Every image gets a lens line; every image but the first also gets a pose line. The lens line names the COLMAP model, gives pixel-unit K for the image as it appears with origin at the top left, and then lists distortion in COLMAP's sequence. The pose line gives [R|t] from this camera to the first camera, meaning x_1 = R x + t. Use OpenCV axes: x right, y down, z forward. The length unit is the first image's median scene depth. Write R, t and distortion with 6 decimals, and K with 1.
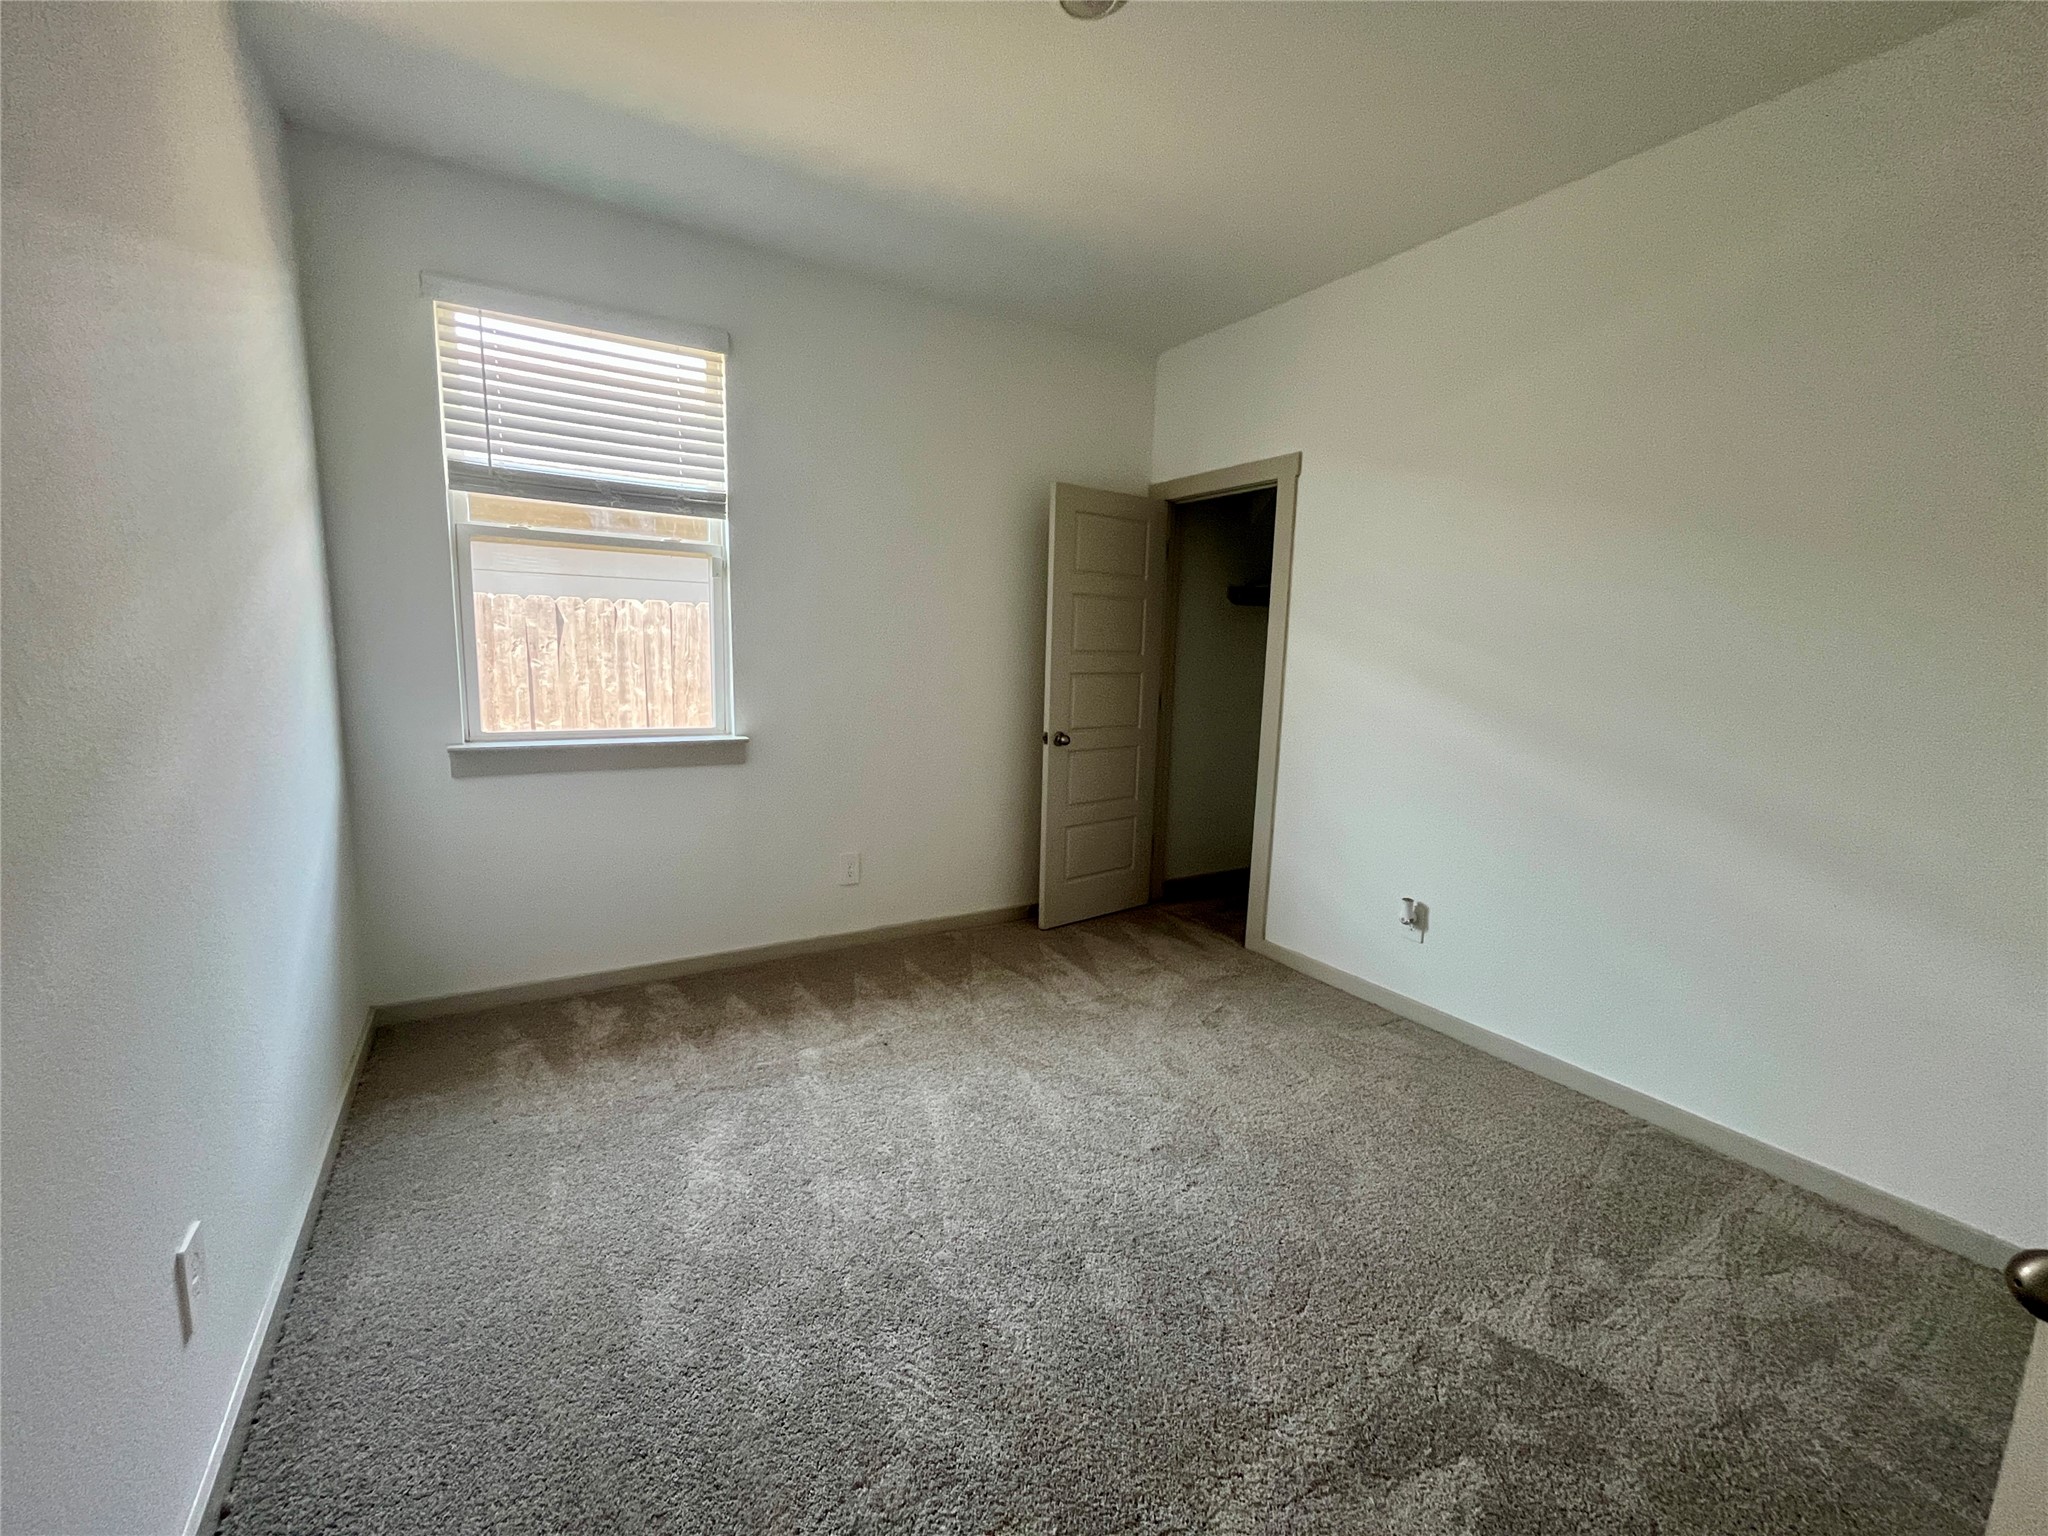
lens RADIAL K [[829.1, 0, 1021.9], [0, 829.1, 773.4], [0, 0, 1]] dist [-0.000419, 0.000438]
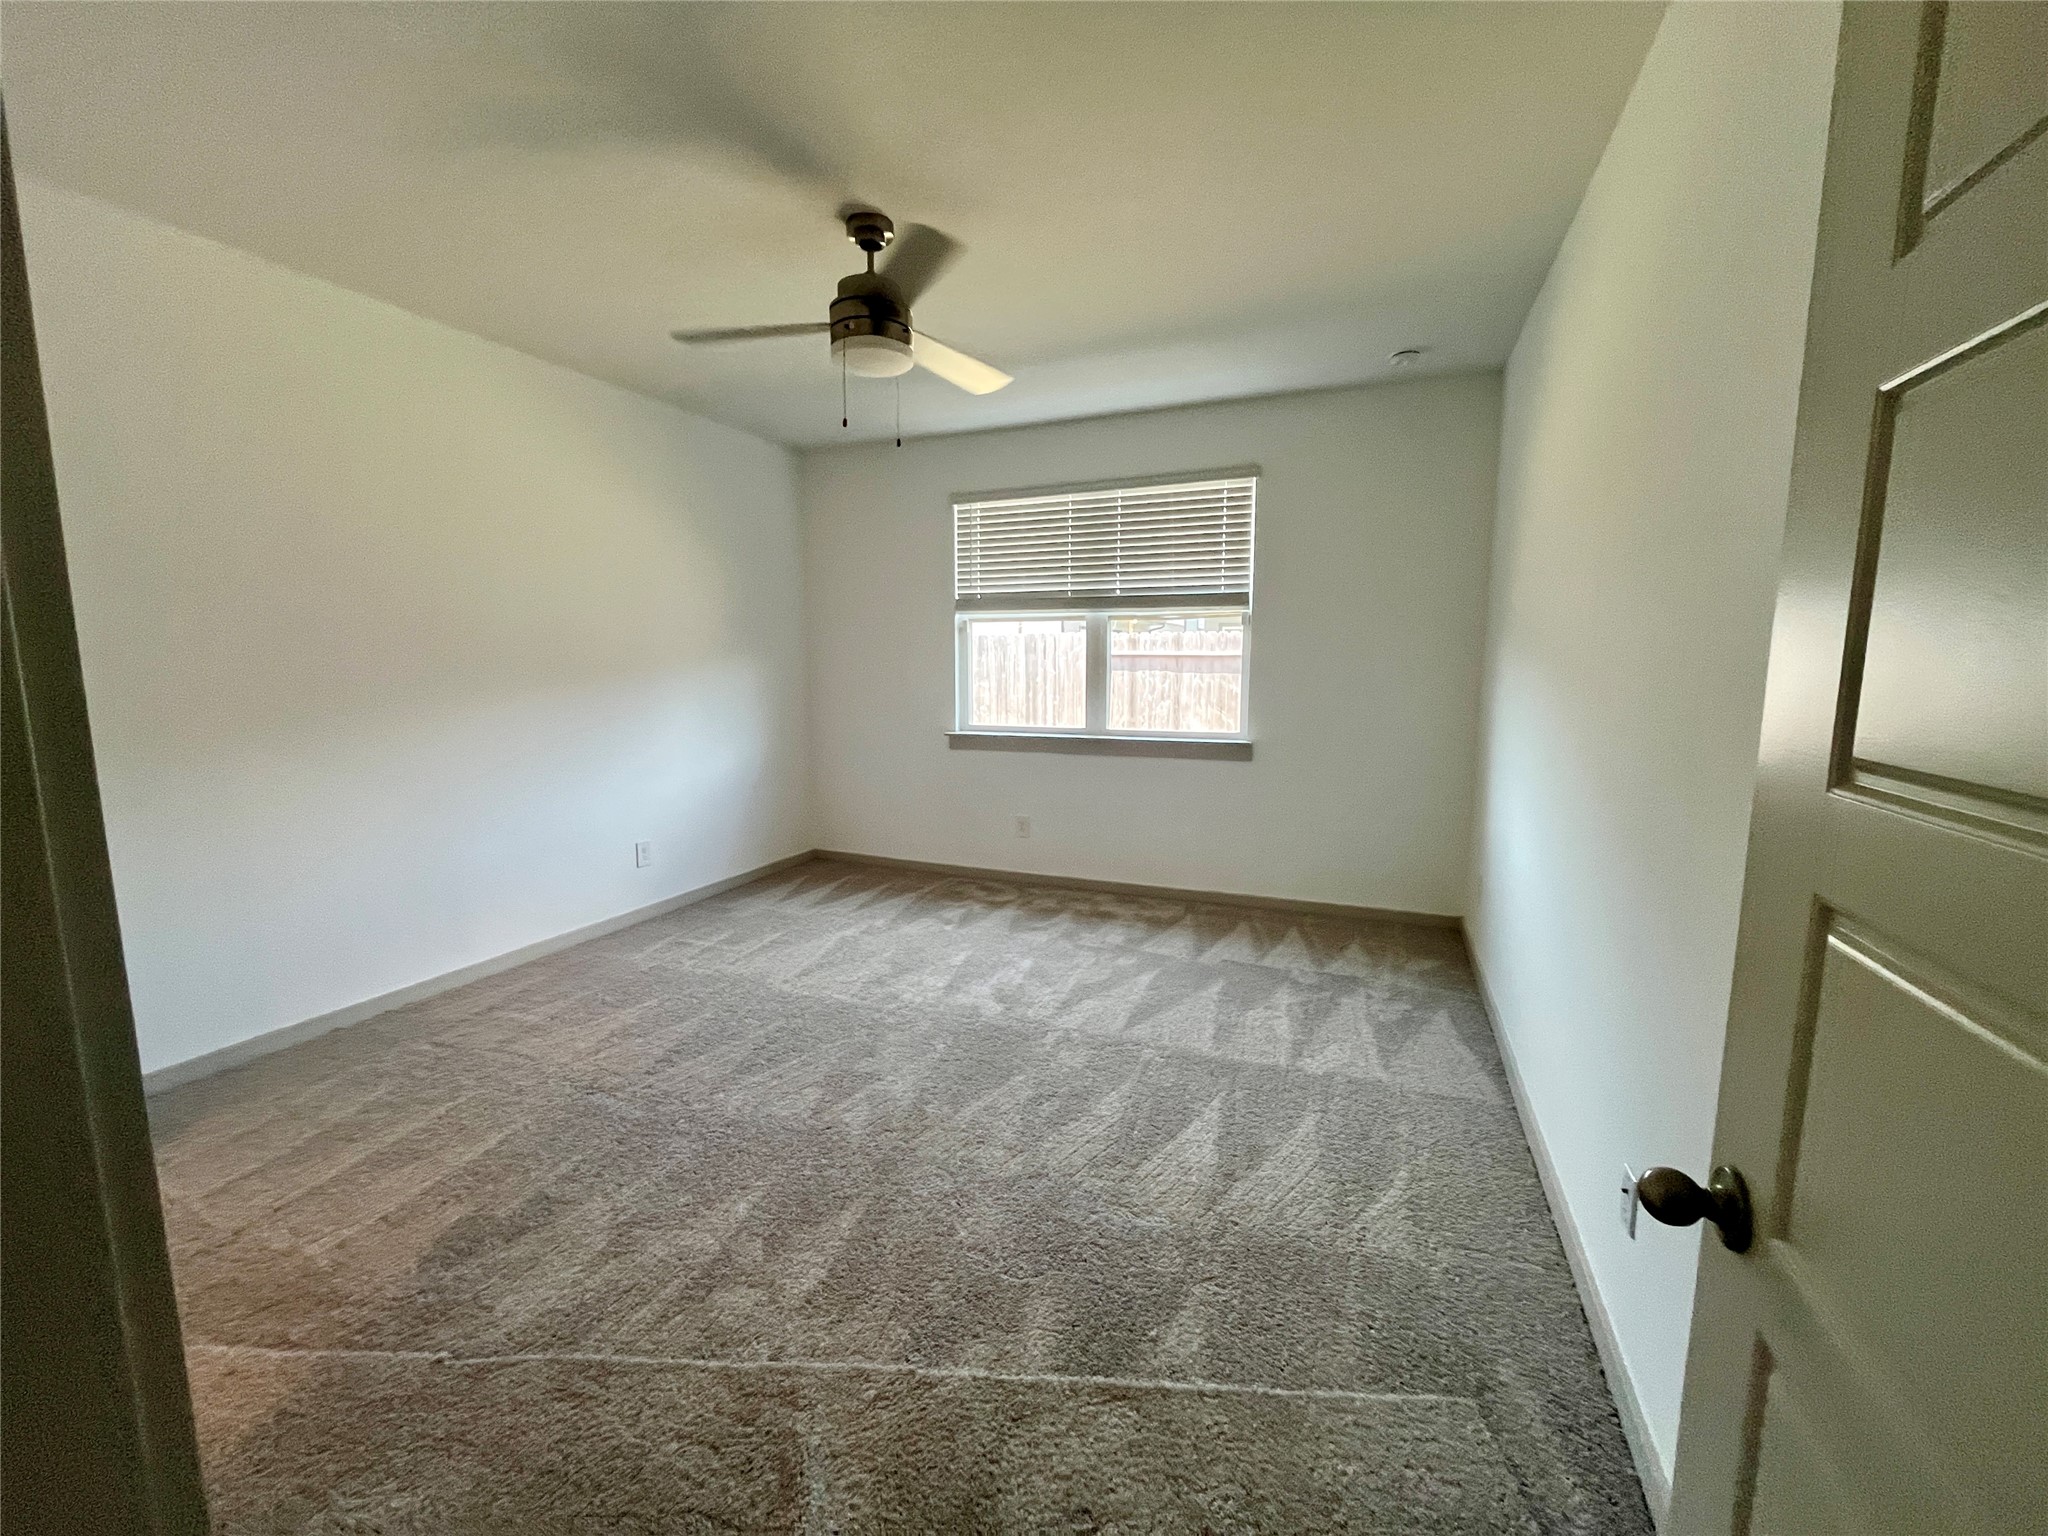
lens RADIAL K [[829.1, 0, 1024.4], [0, 829.1, 769.2], [0, 0, 1]] dist [-0.000419, 0.000438]
pose [[0.592494, 0.067609, -0.802733, 0.905323], [-0.084014, 0.996224, 0.021894, 0.001056], [0.801182, 0.054469, 0.595937, -0.071716]]
